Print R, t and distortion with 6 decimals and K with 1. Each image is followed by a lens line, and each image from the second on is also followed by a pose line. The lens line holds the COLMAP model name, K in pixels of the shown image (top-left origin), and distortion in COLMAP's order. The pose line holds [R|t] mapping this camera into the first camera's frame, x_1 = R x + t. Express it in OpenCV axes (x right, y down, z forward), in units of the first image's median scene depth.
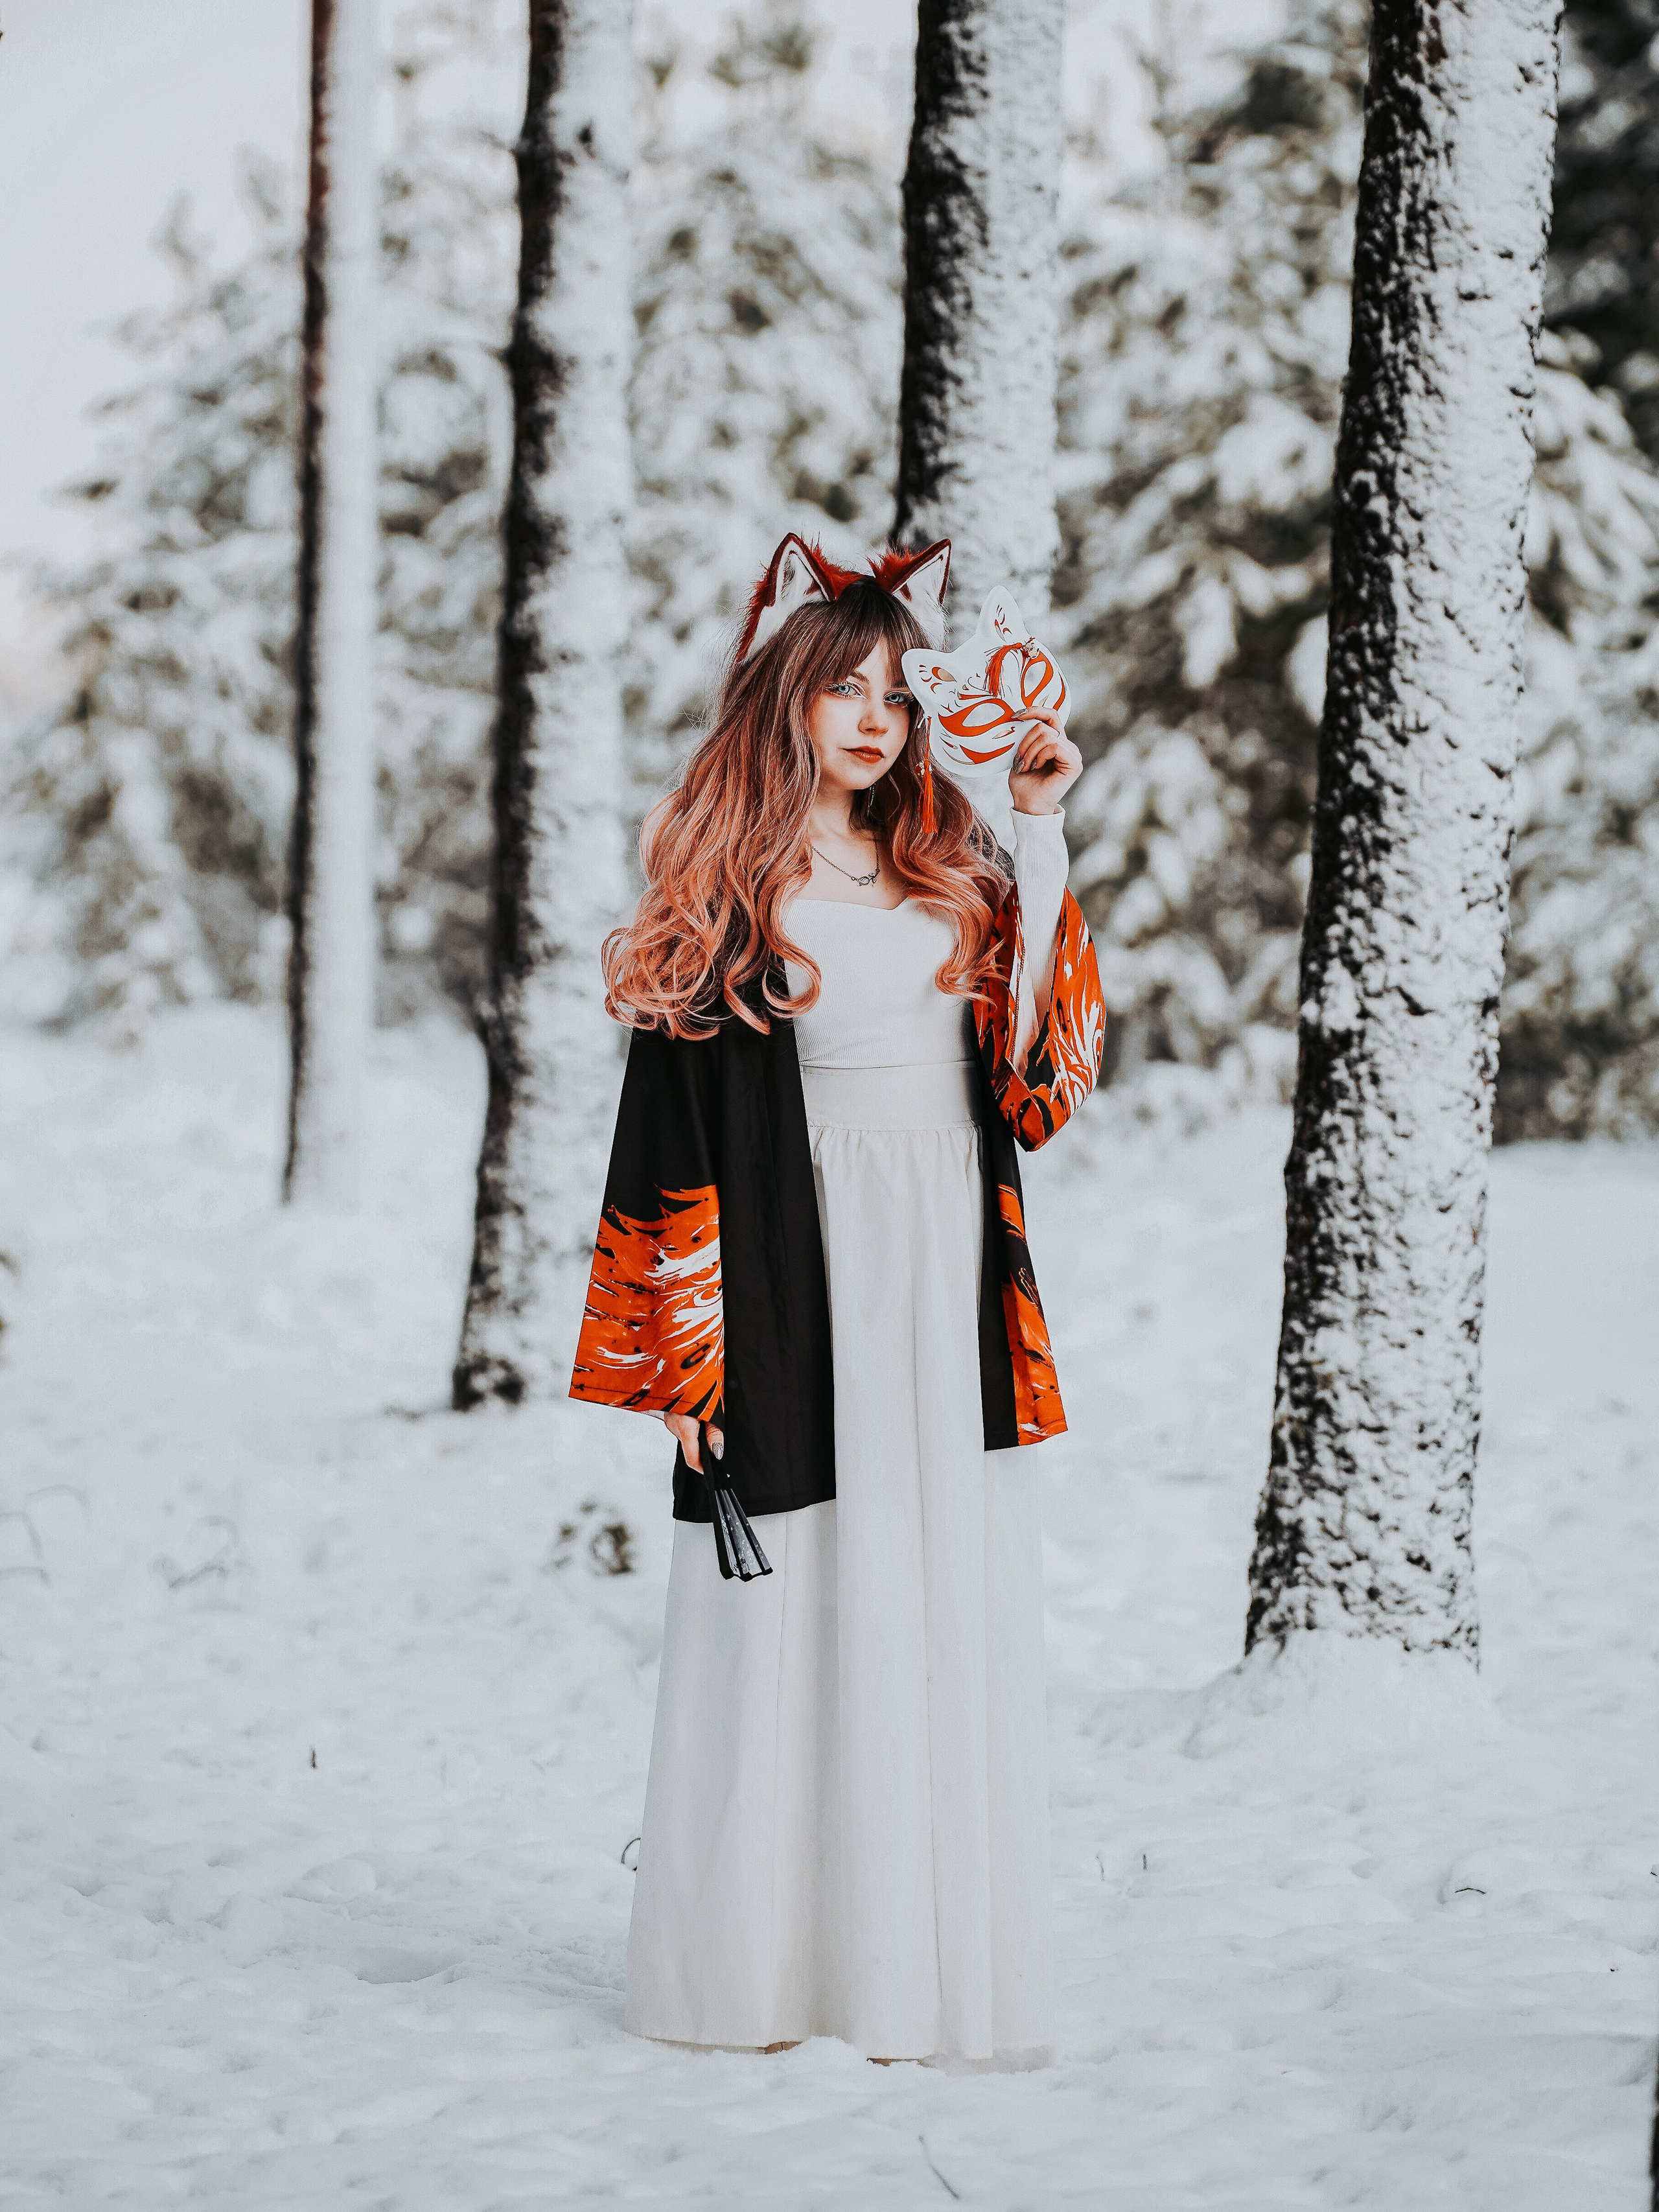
lens RADIAL K [[7777.0, 0, 829.5], [0, 7777.0, 1106.0], [0, 0, 1]] dist [0.185212, 5.405051]
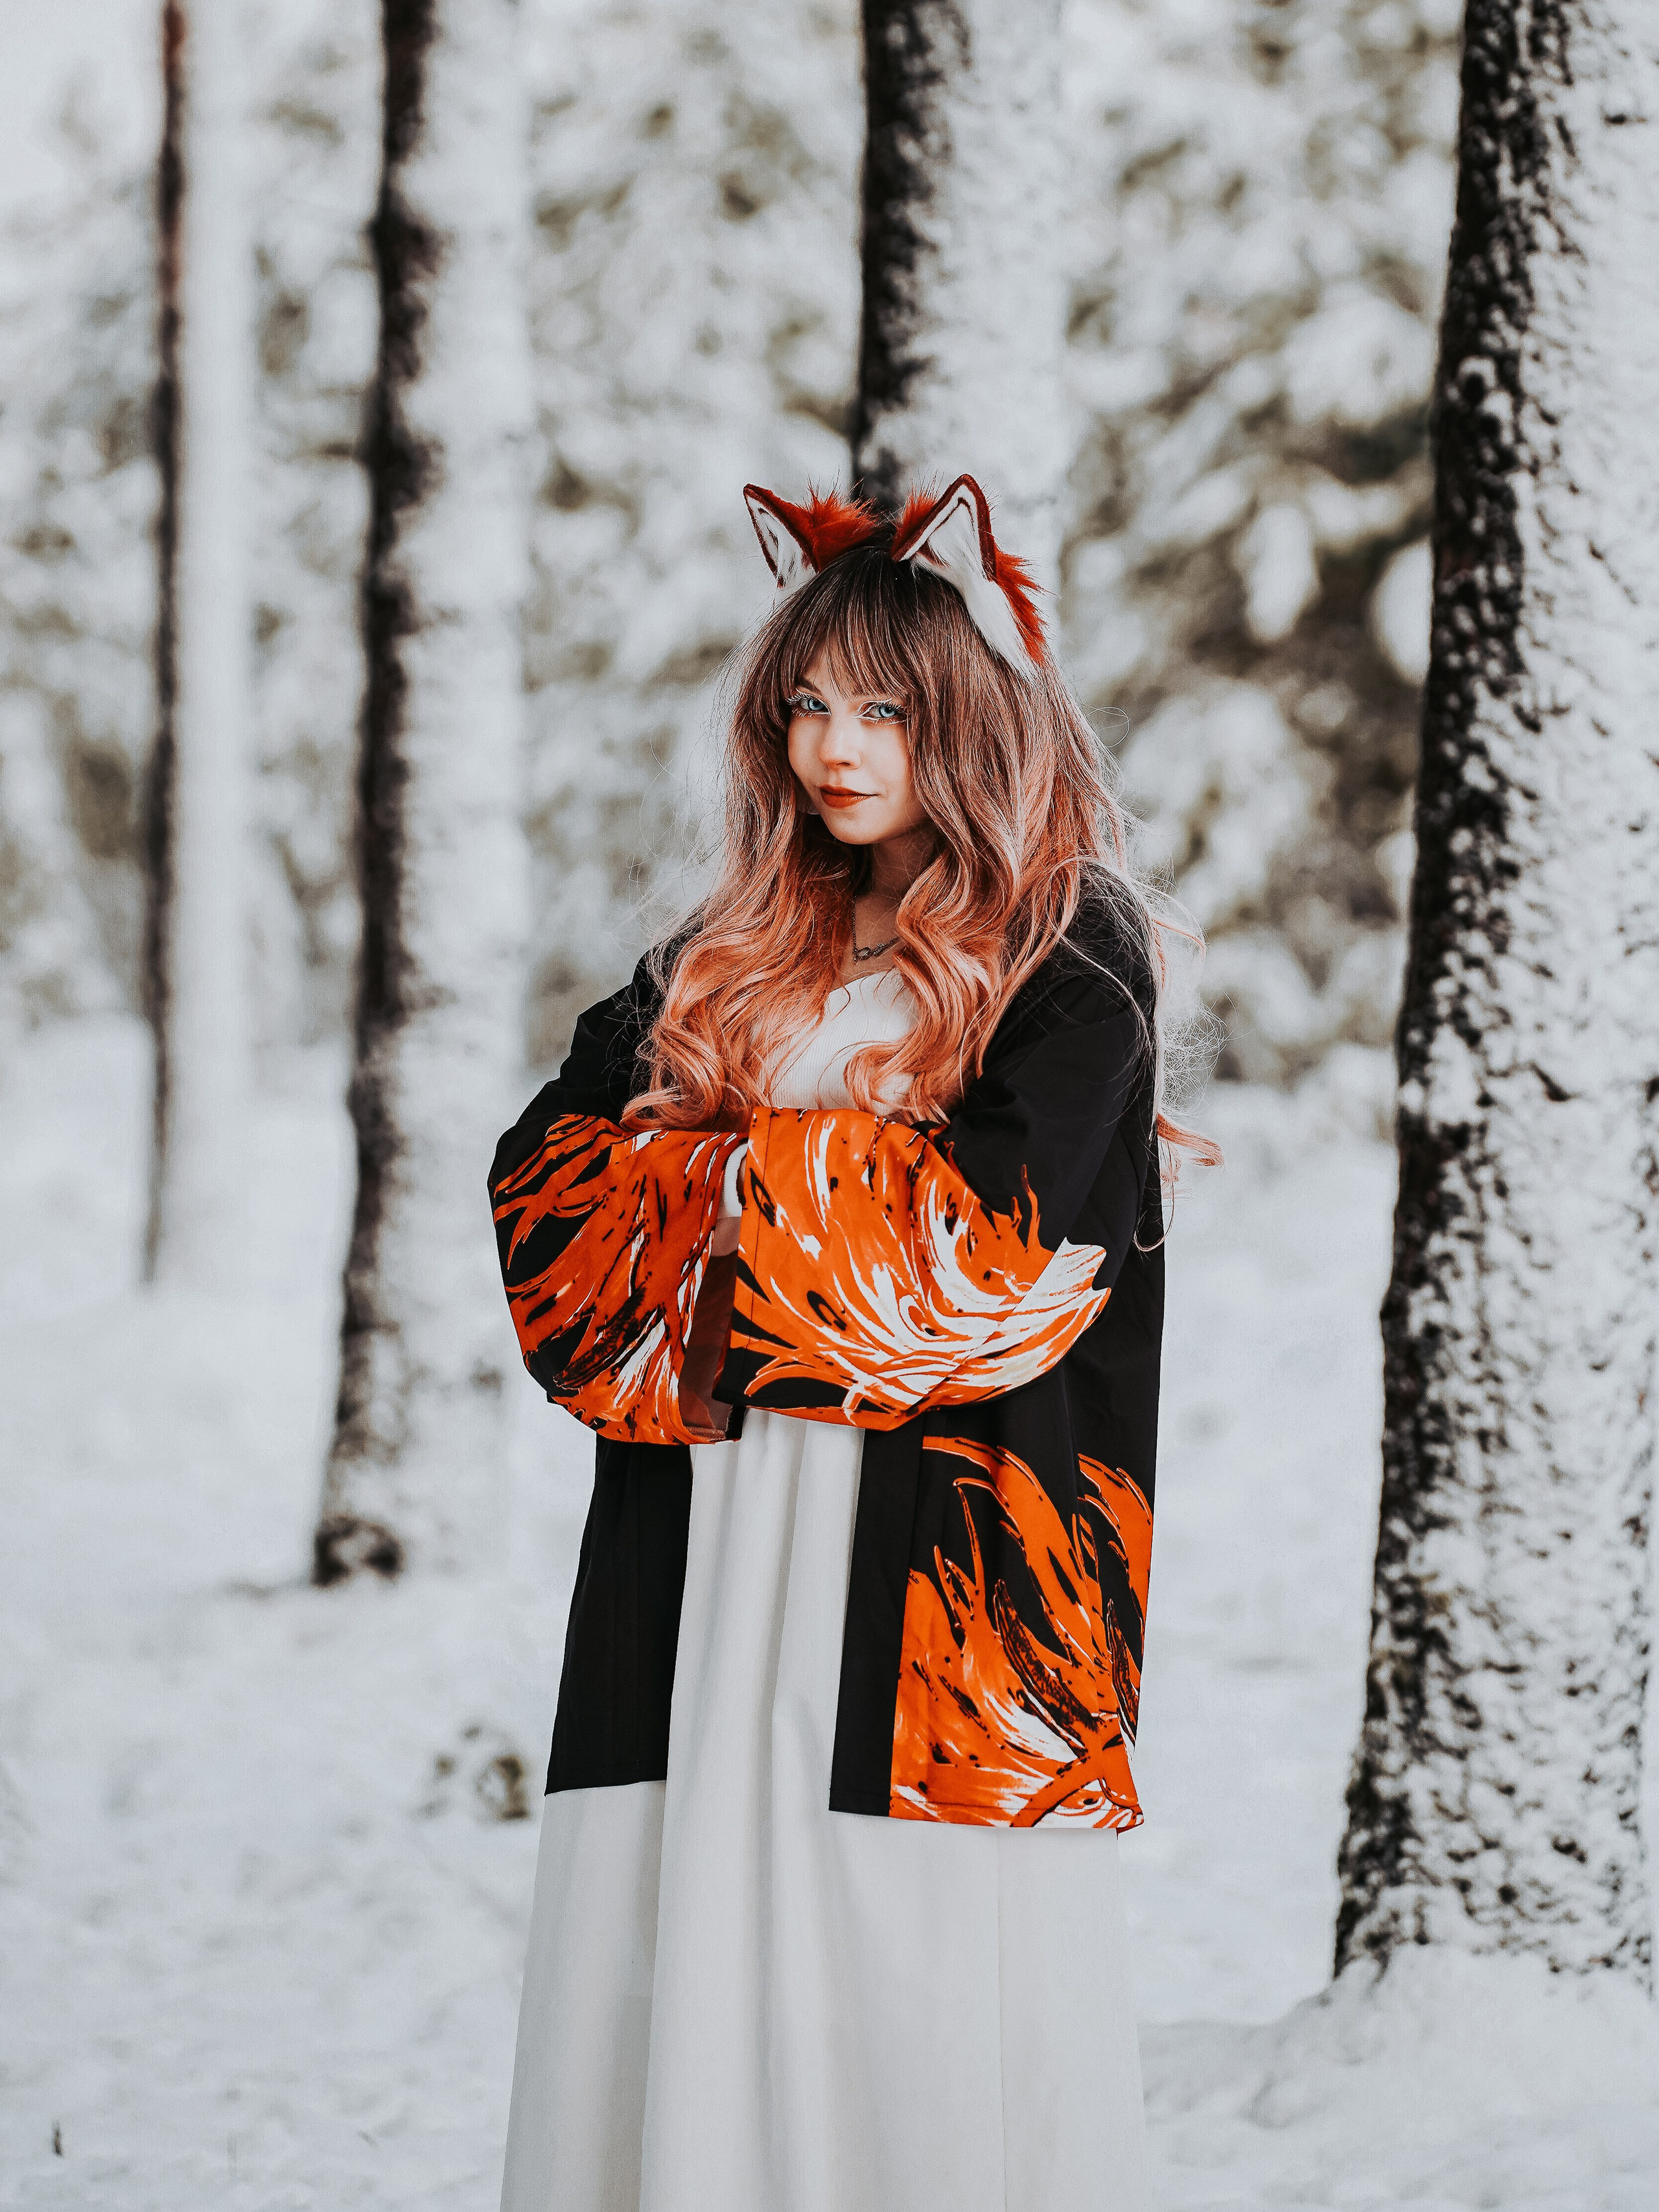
lens RADIAL K [[8206.7, 0, 890.6], [0, 8206.7, 1056.3], [0, 0, 1]] dist [0.183847, 0.326253]
pose [[0.999941, -0.010816, -0.000773, 0.013383], [0.010815, 0.999941, -0.000869, -0.015886], [0.000783, 0.000861, 0.999999, 0.227874]]
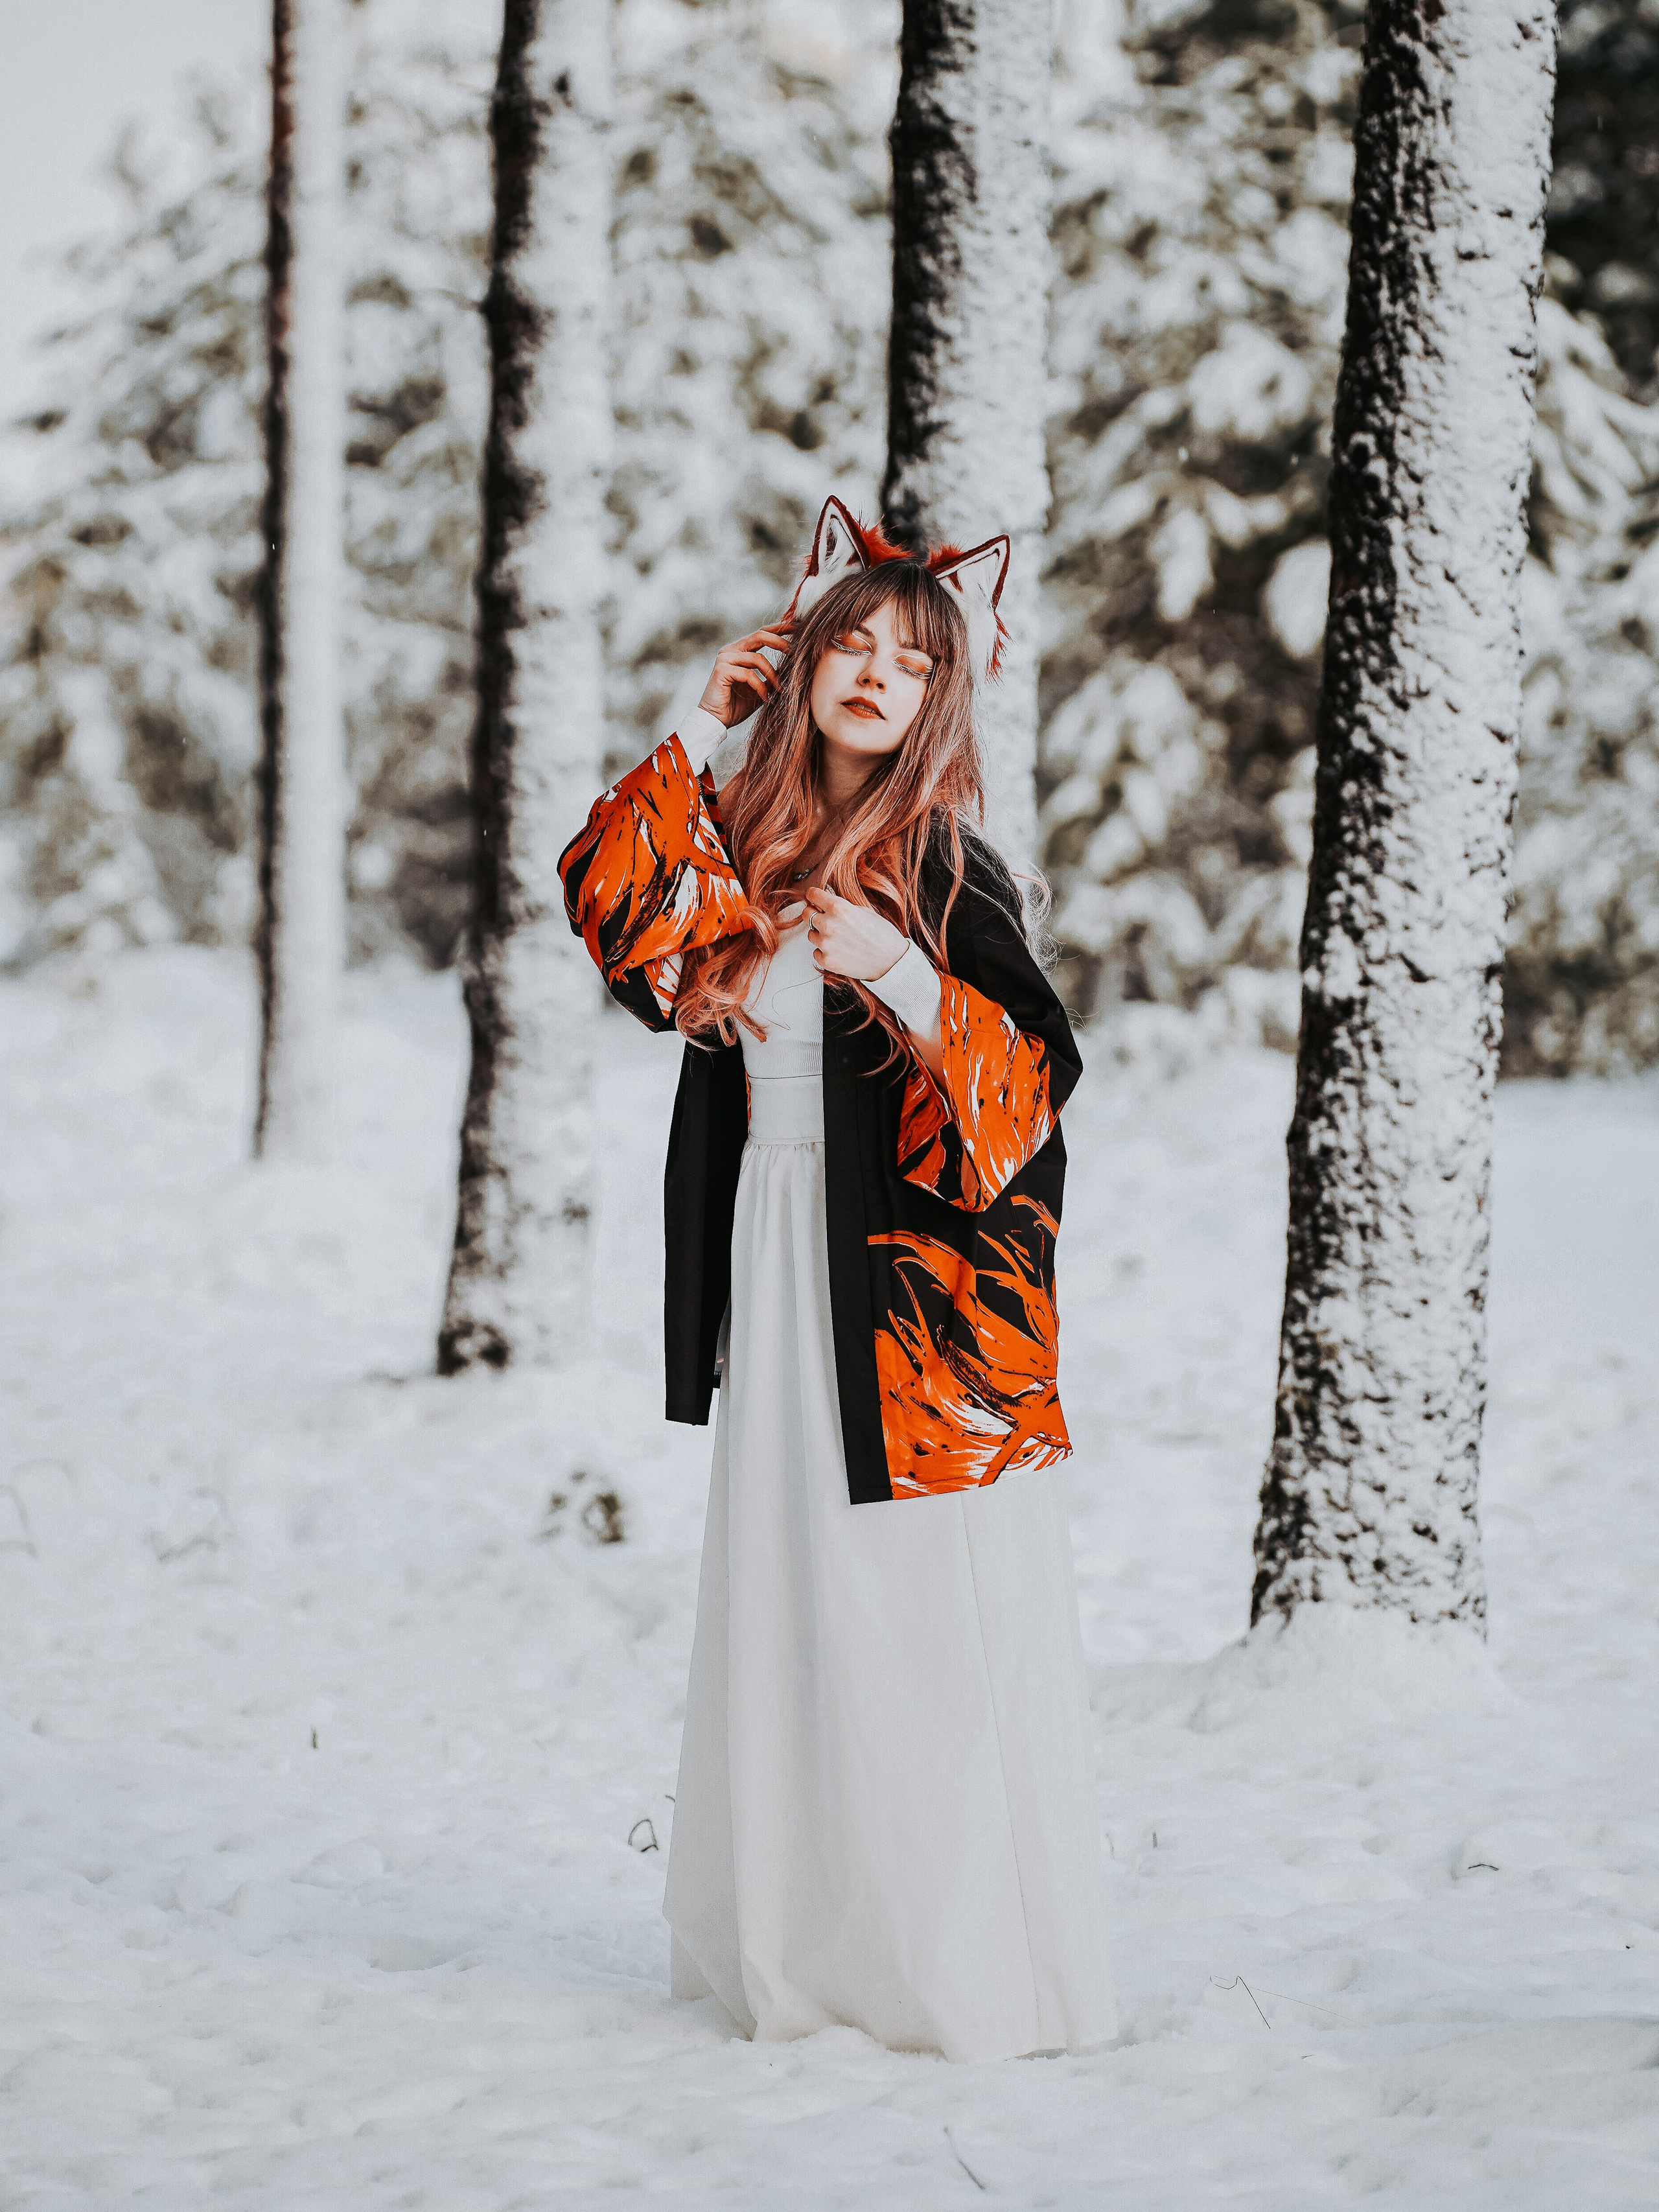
lens RADIAL K [[7989.7, 0, 730.0], [0, 7989.7, 1101.4], [0, 0, 1]] dist [0.154108, 6.393639]
pose [[0.999959, -0.007487, -0.005141, -0.007259], [0.007541, 0.999915, 0.010666, -0.007993], [0.005061, -0.010704, 0.999930, -0.019879]]
